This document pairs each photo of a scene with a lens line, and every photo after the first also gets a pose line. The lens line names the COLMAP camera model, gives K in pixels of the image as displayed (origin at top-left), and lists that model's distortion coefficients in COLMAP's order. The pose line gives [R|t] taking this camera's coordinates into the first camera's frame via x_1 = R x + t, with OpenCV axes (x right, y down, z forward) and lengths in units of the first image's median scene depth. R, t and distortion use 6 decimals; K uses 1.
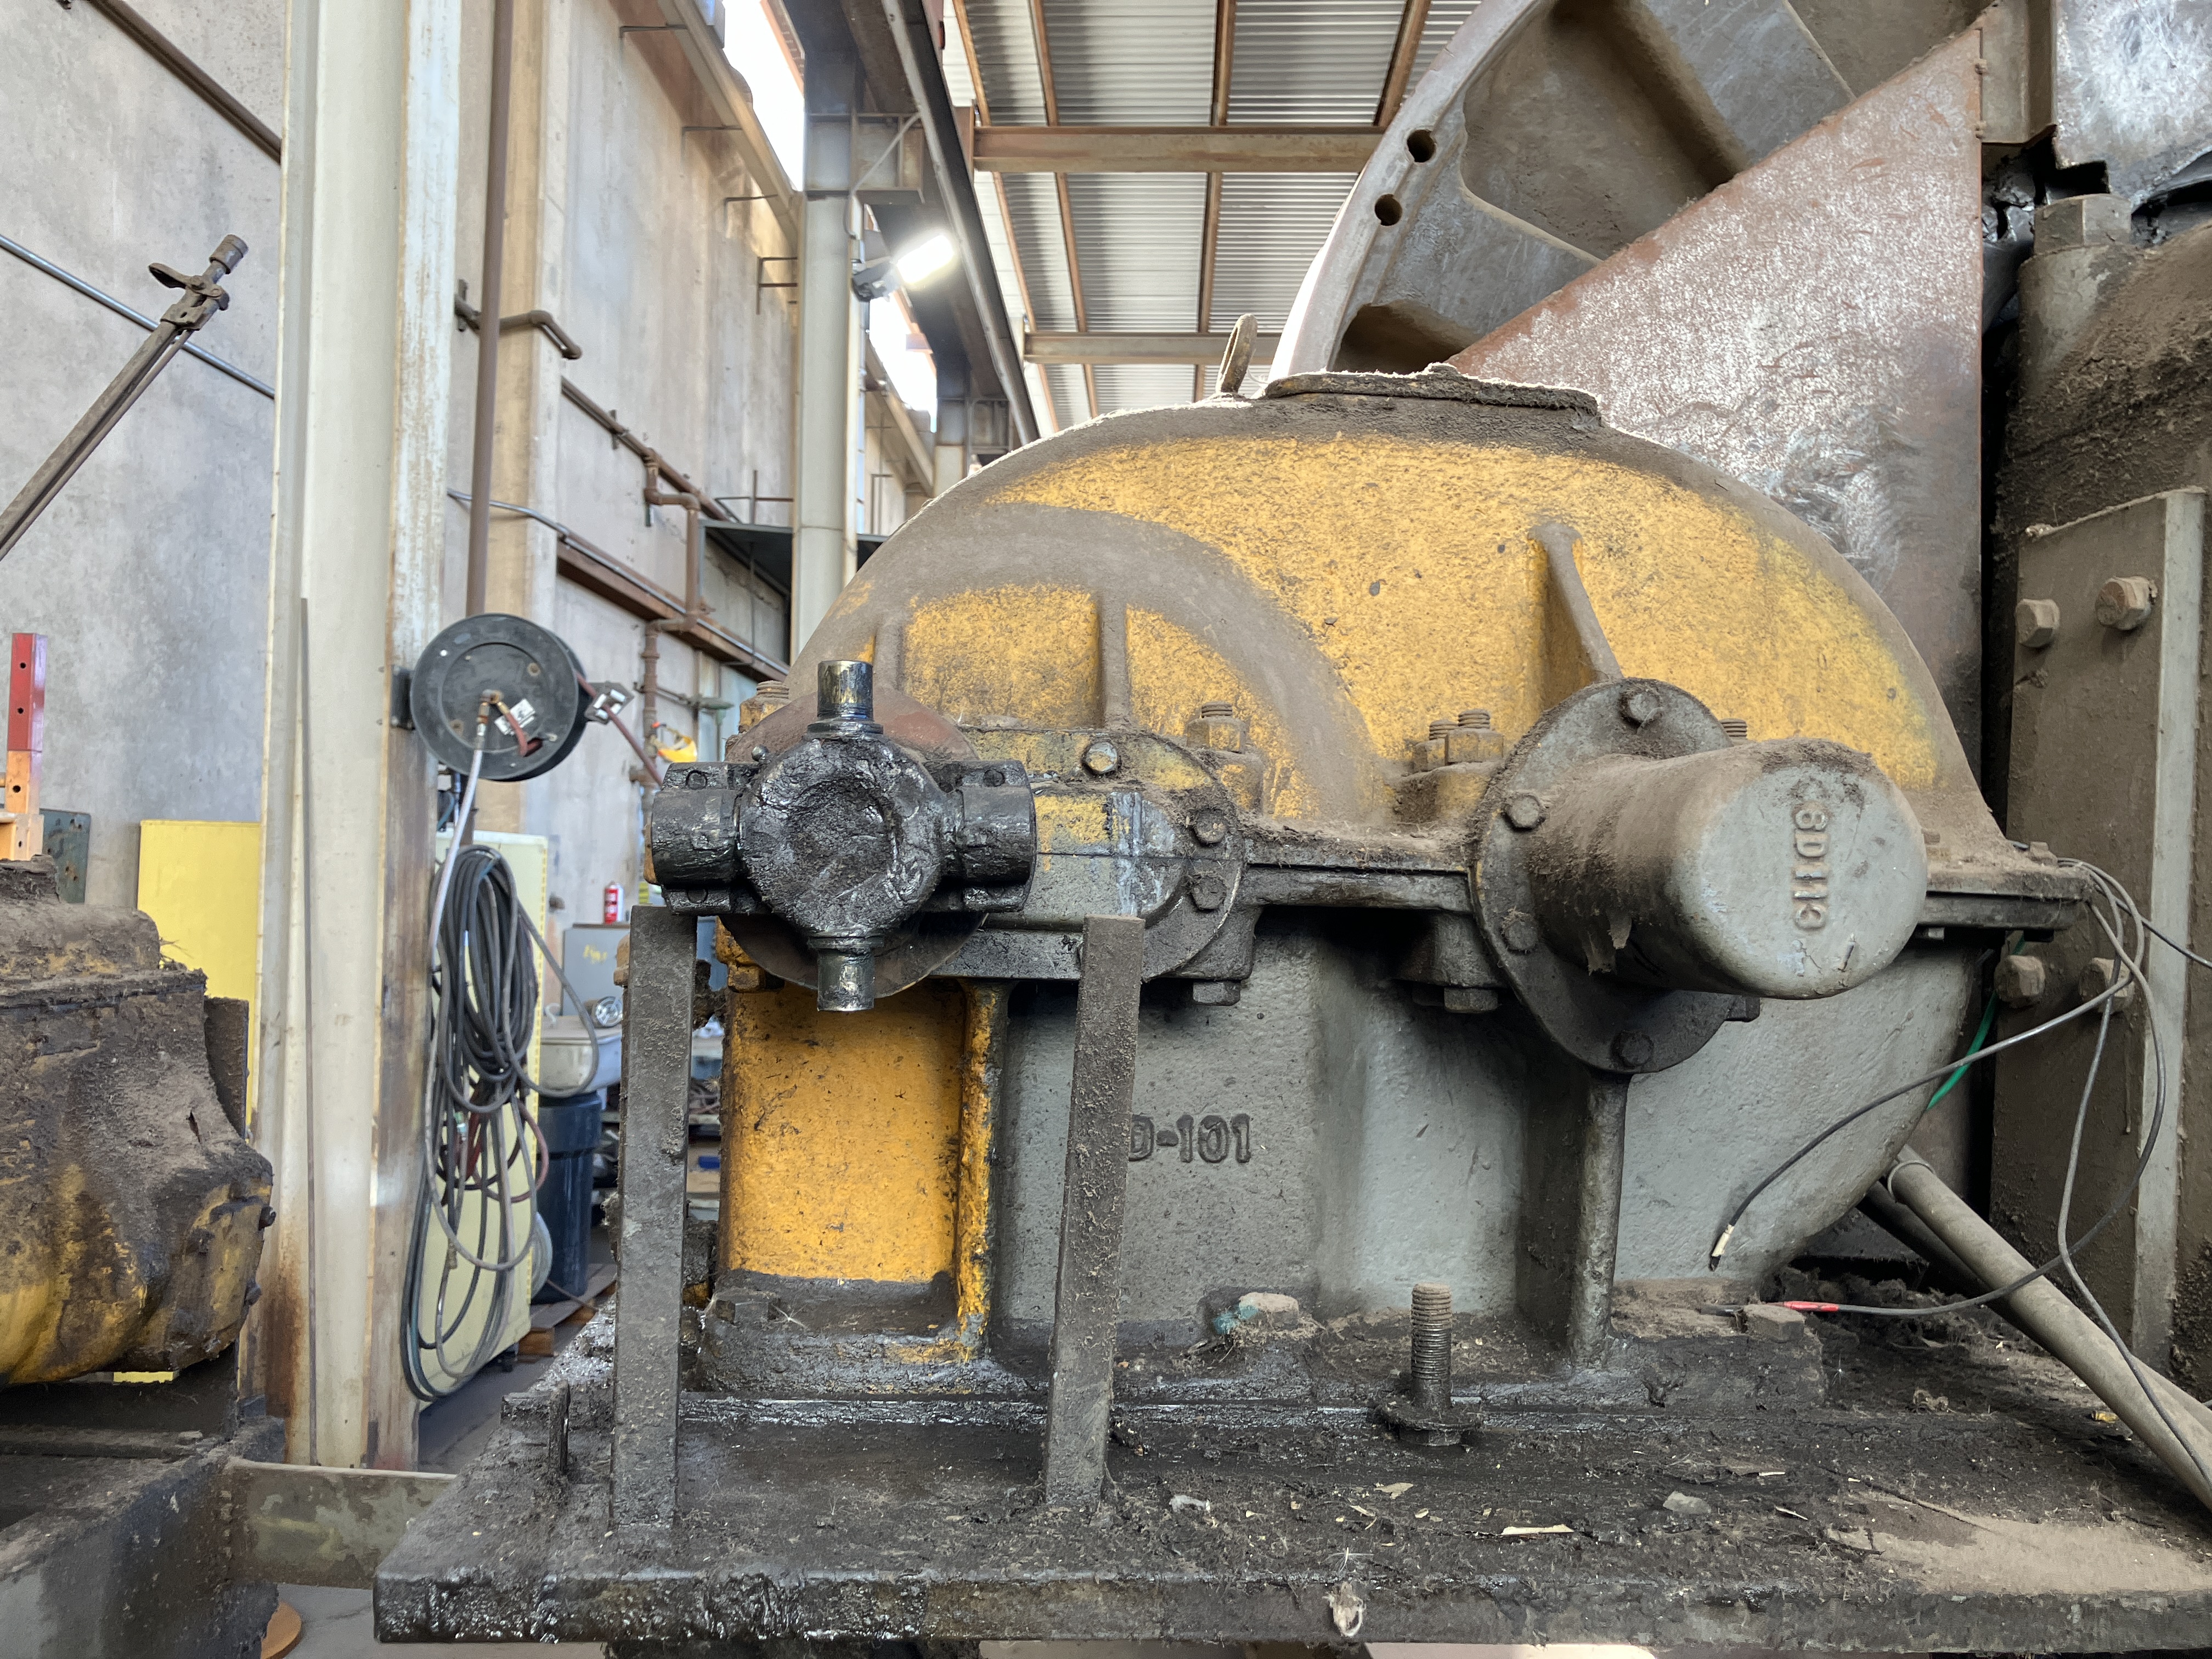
lens RADIAL K [[1799.6, 0, 1111.1], [0, 1799.6, 823.7], [0, 0, 1]] dist [0.012878, -0.006424]
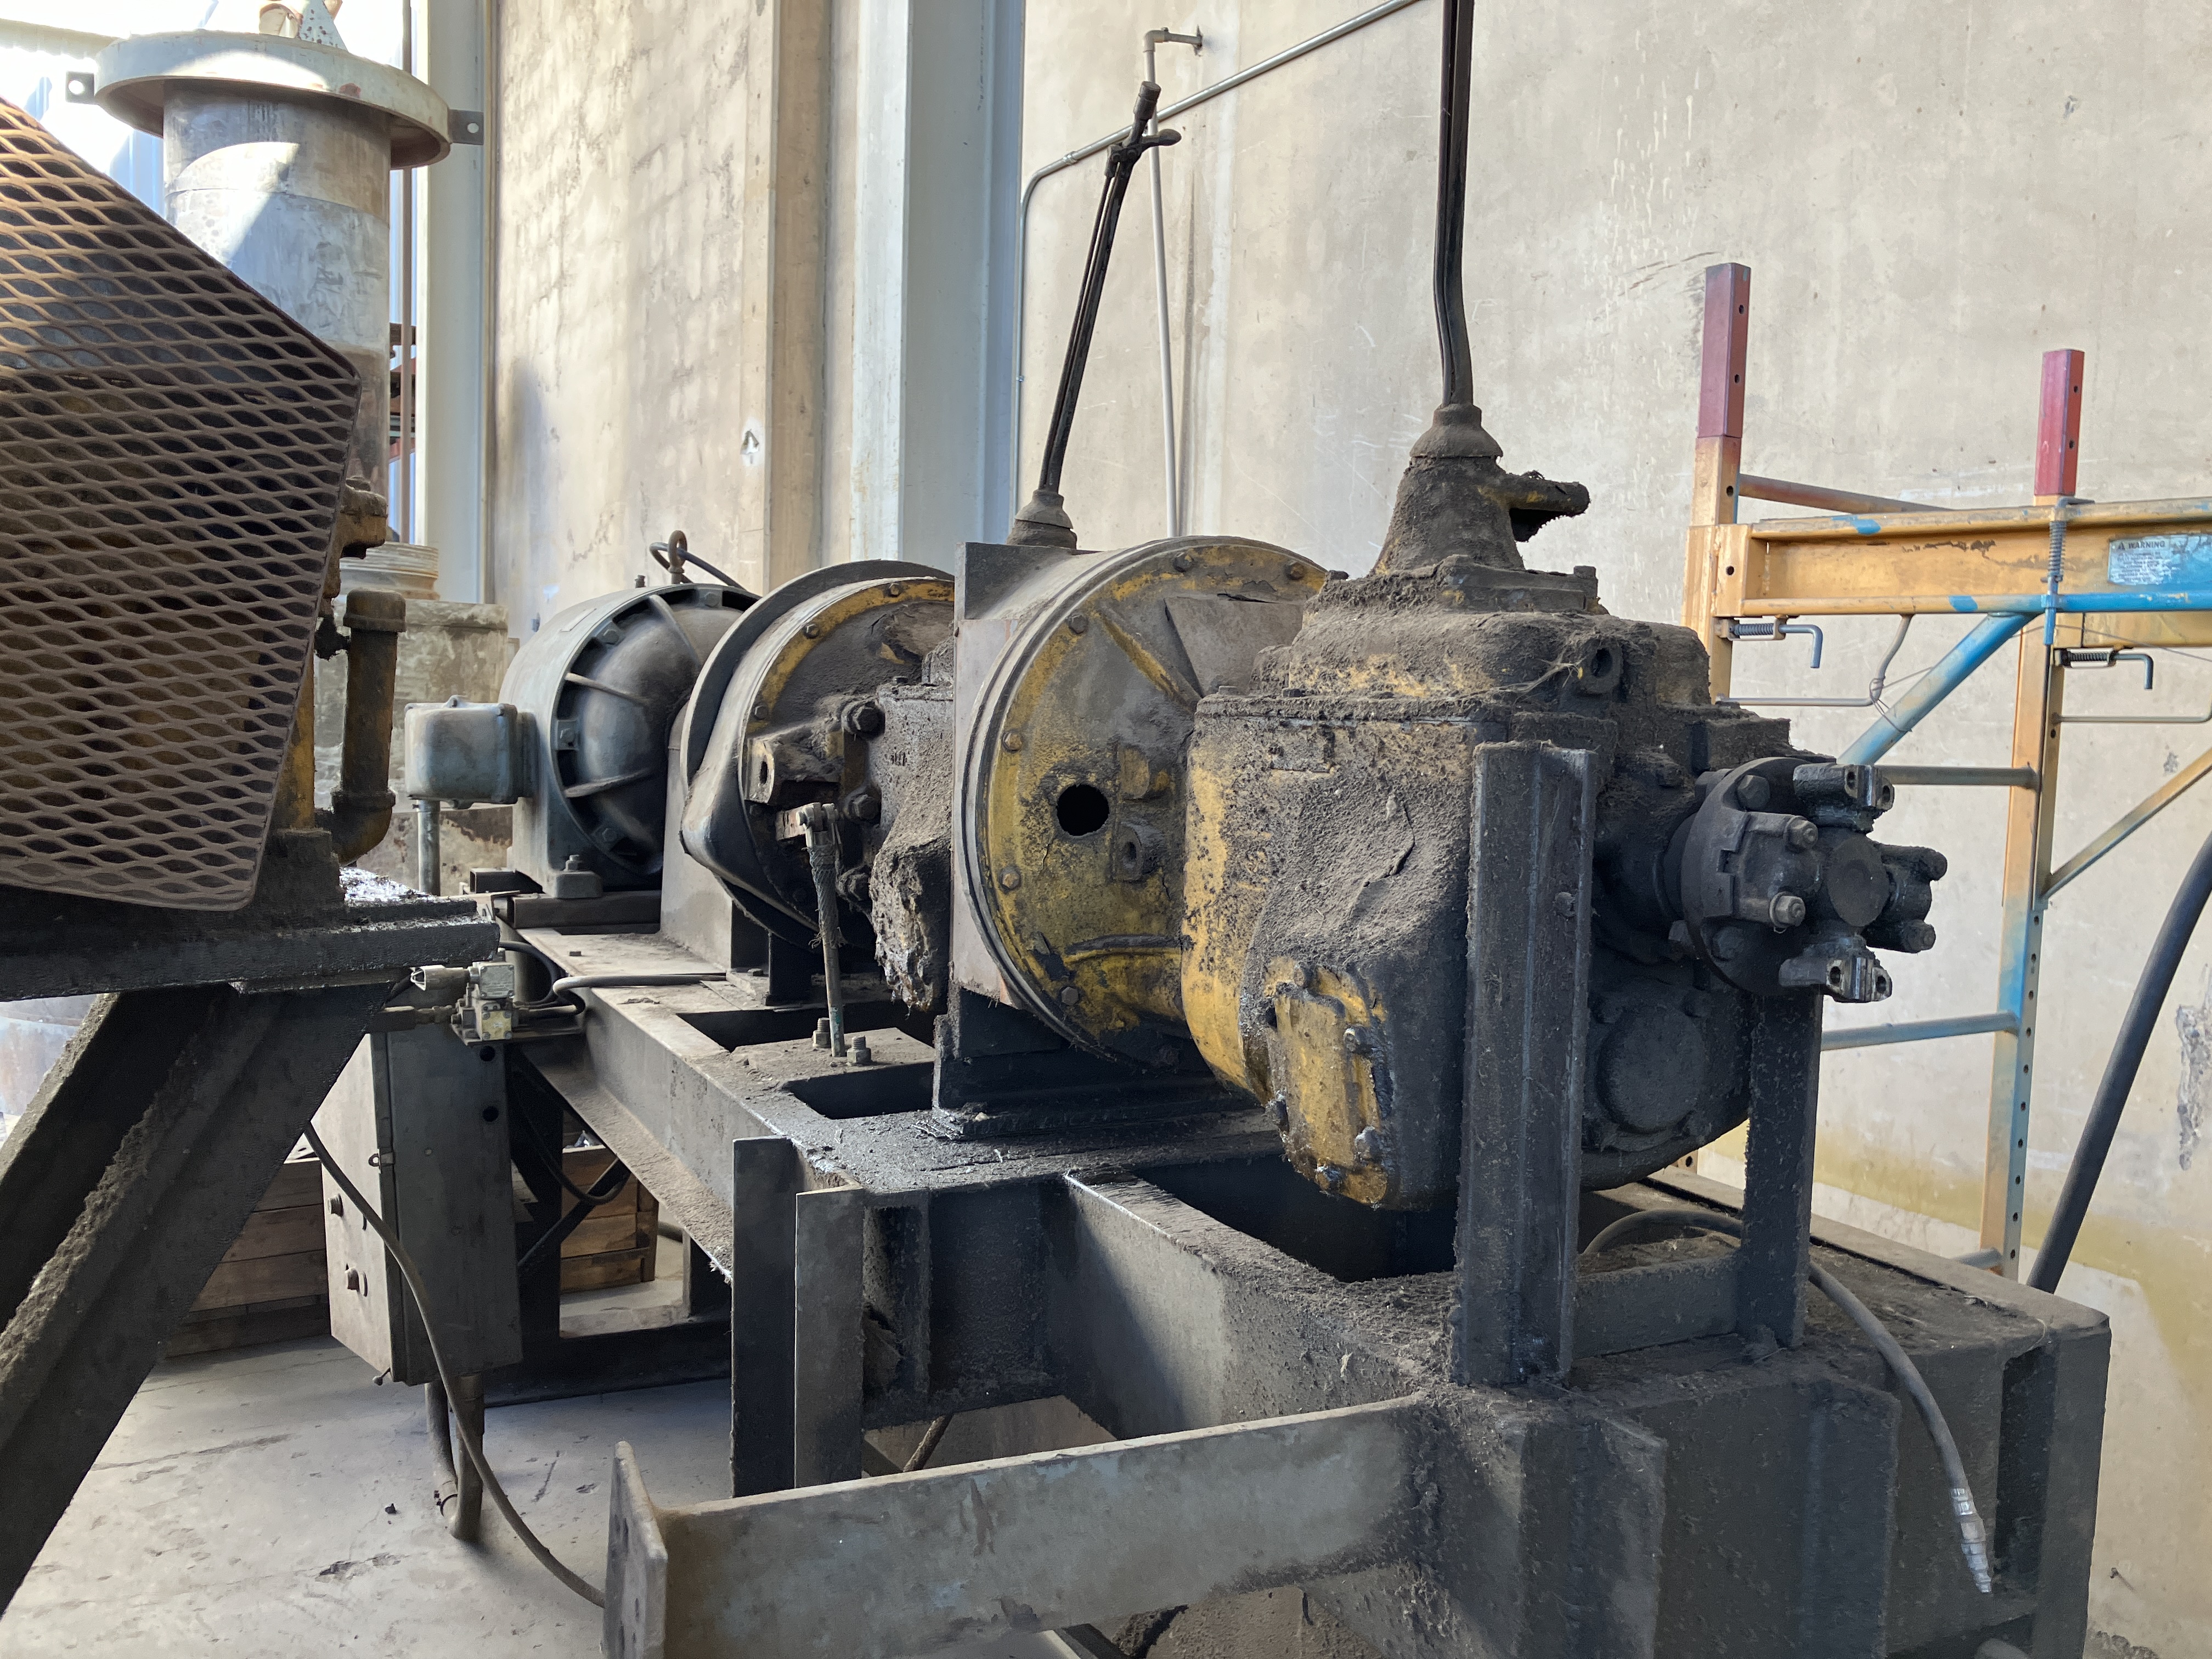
lens RADIAL K [[1799.6, 0, 1109.9], [0, 1799.6, 819.9], [0, 0, 1]] dist [0.012878, -0.006424]
pose [[-0.846754, -0.006701, -0.531943, -0.017542], [-0.028333, 0.999070, 0.032516, 0.185187], [0.531230, 0.042605, -0.846156, 2.563828]]
